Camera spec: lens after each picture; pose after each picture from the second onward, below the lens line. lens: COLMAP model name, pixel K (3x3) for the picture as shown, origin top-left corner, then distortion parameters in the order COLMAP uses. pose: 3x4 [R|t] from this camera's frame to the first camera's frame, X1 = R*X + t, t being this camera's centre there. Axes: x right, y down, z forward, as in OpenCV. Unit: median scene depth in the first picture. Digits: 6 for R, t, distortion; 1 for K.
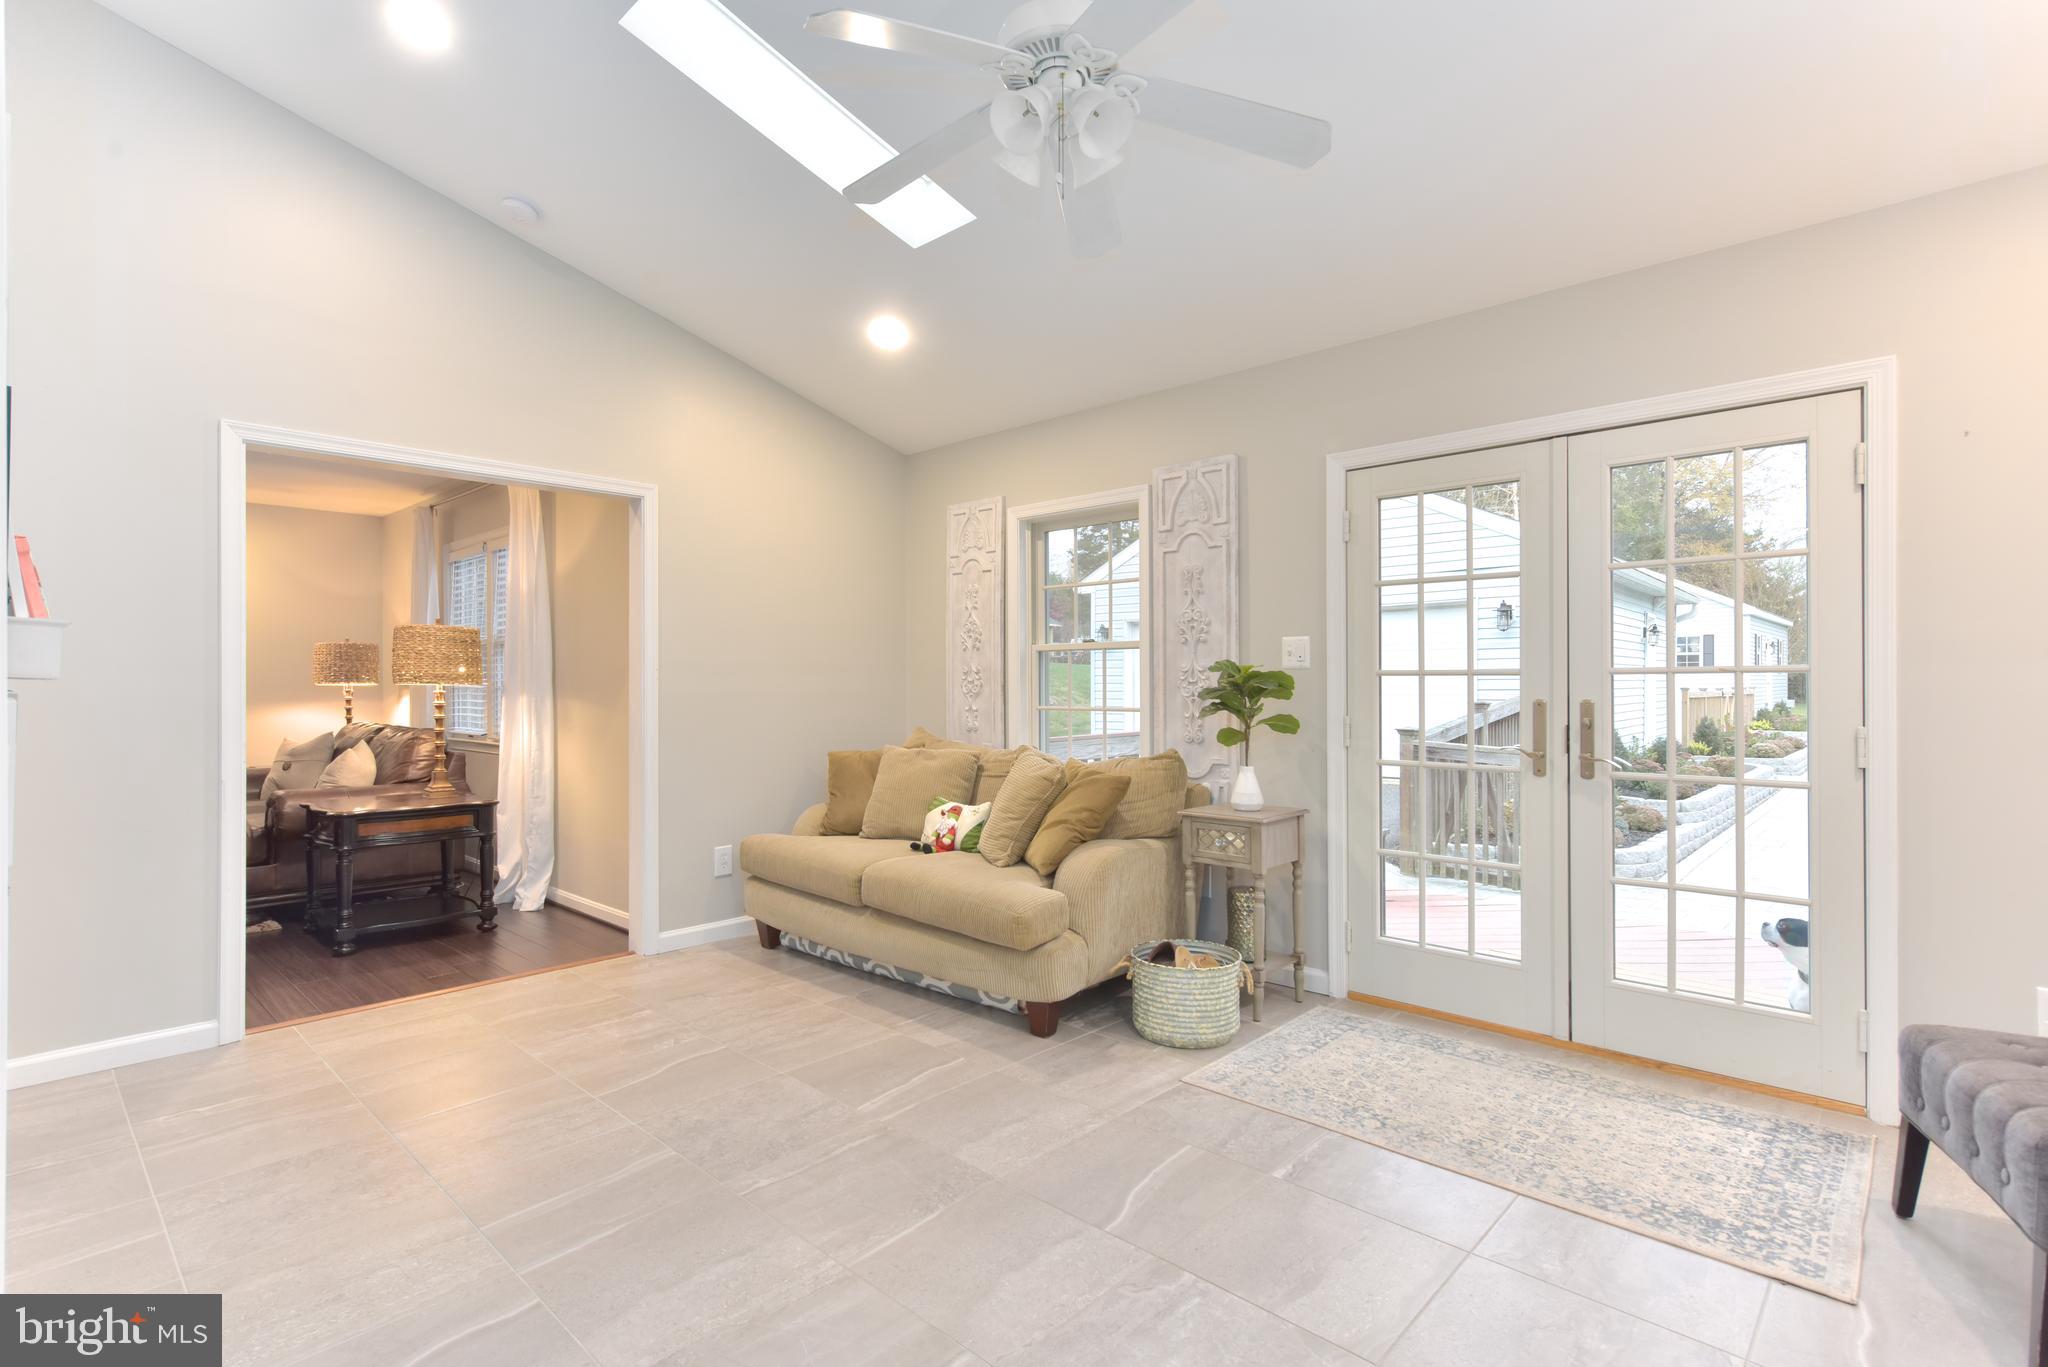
lens RADIAL K [[969.6, 0, 1017.9], [0, 969.6, 681.0], [0, 0, 1]] dist [-0.009201, -0.000724]
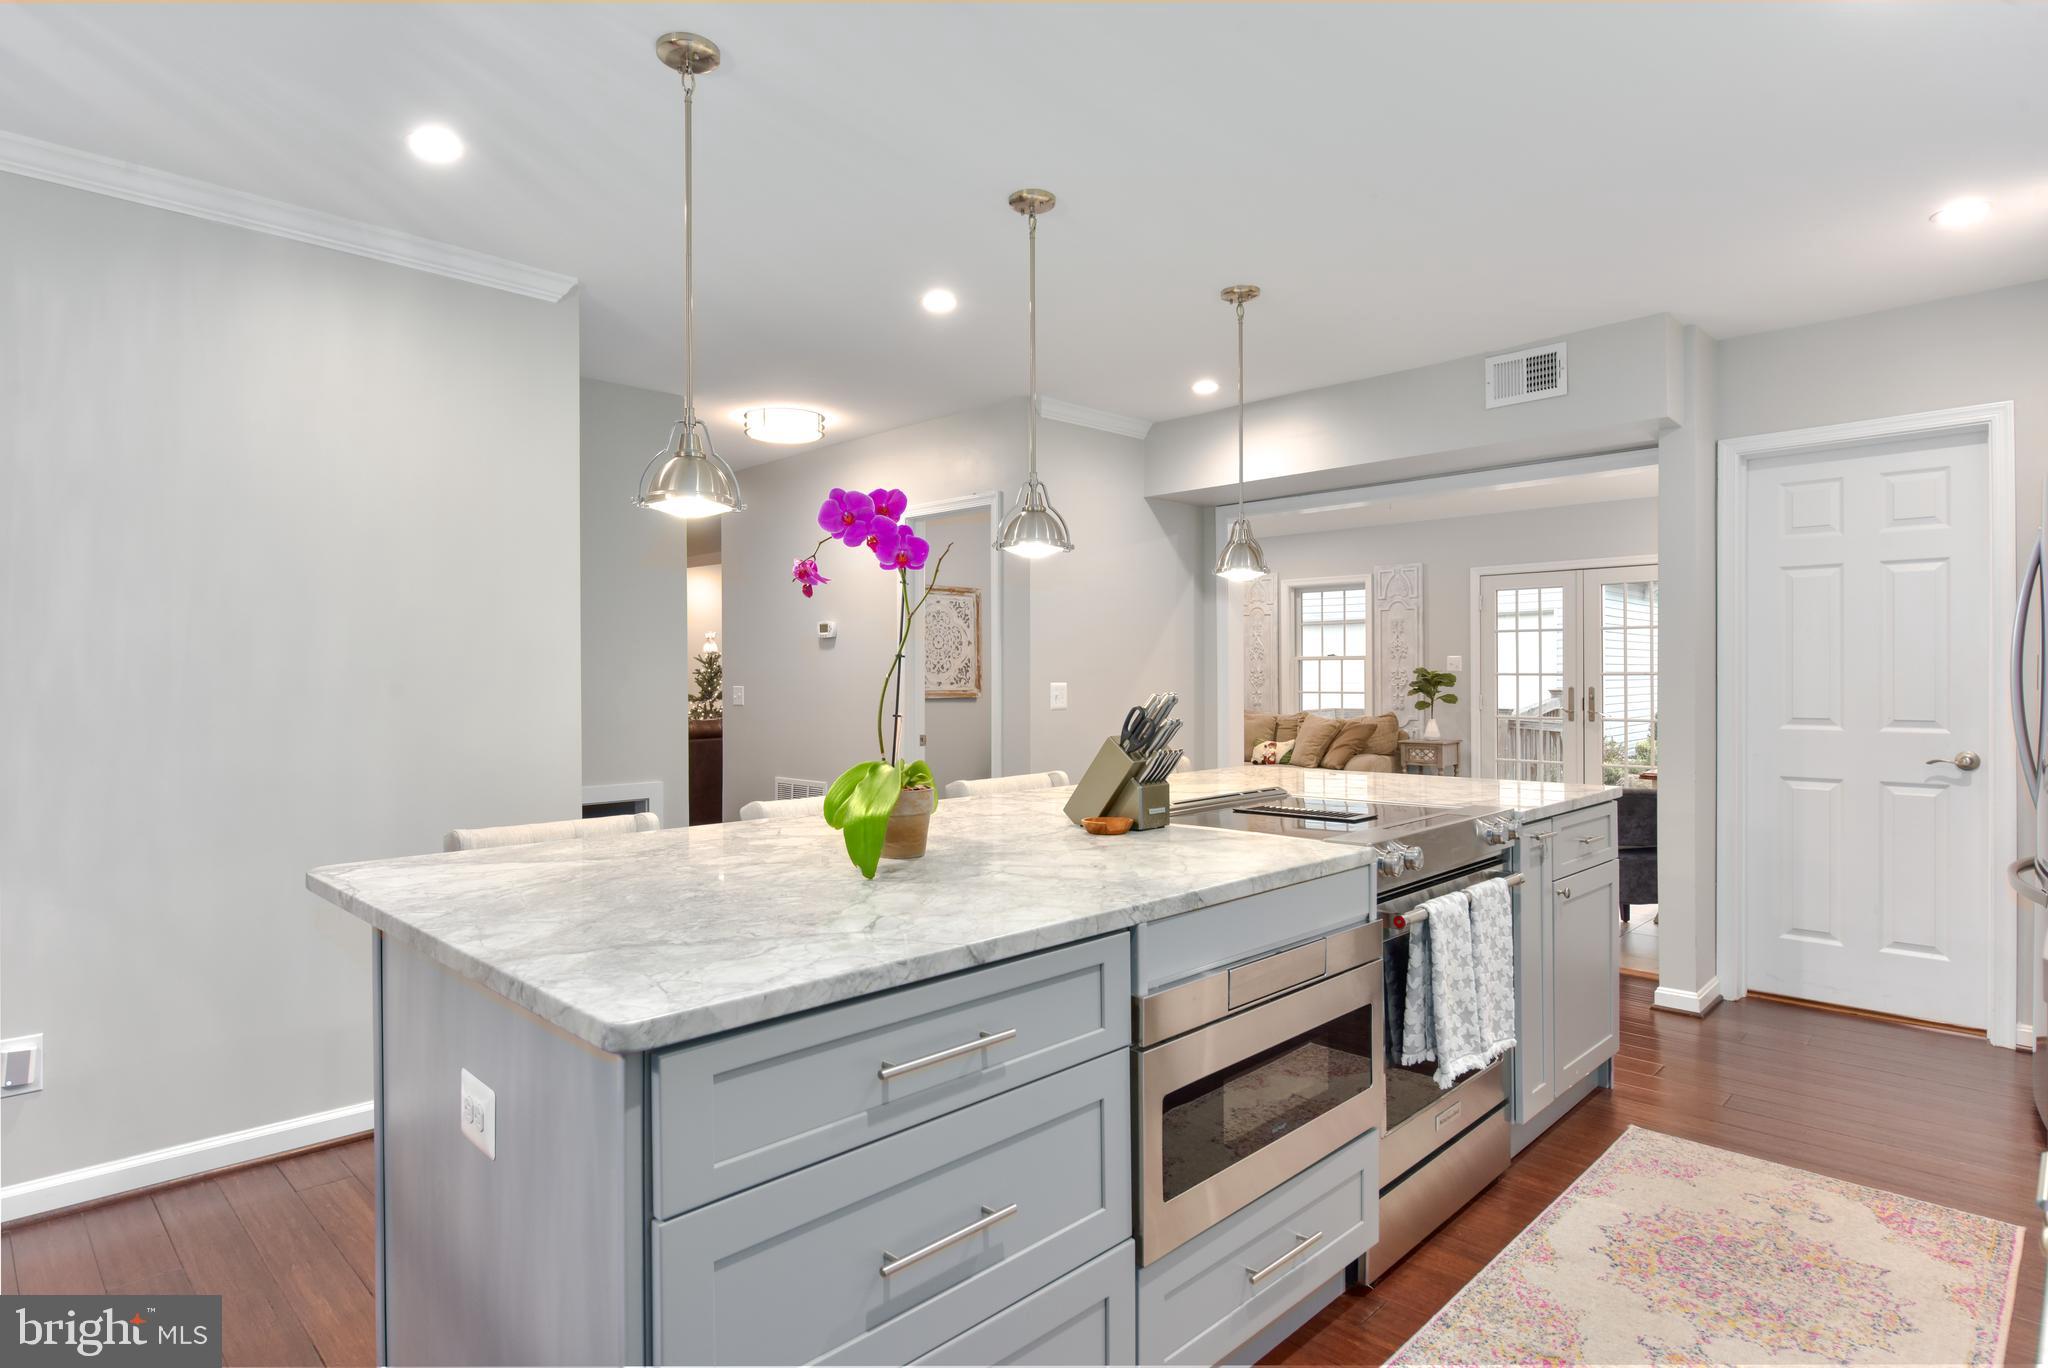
lens RADIAL K [[1090.9, 0, 1018.4], [0, 1090.9, 677.9], [0, 0, 1]] dist [-0.003058, -0.000543]
pose [[0.999543, -0.001959, -0.030164, -0.562266], [0.002202, 0.999965, 0.008038, -0.020543], [0.030148, -0.008101, 0.999513, -1.322117]]
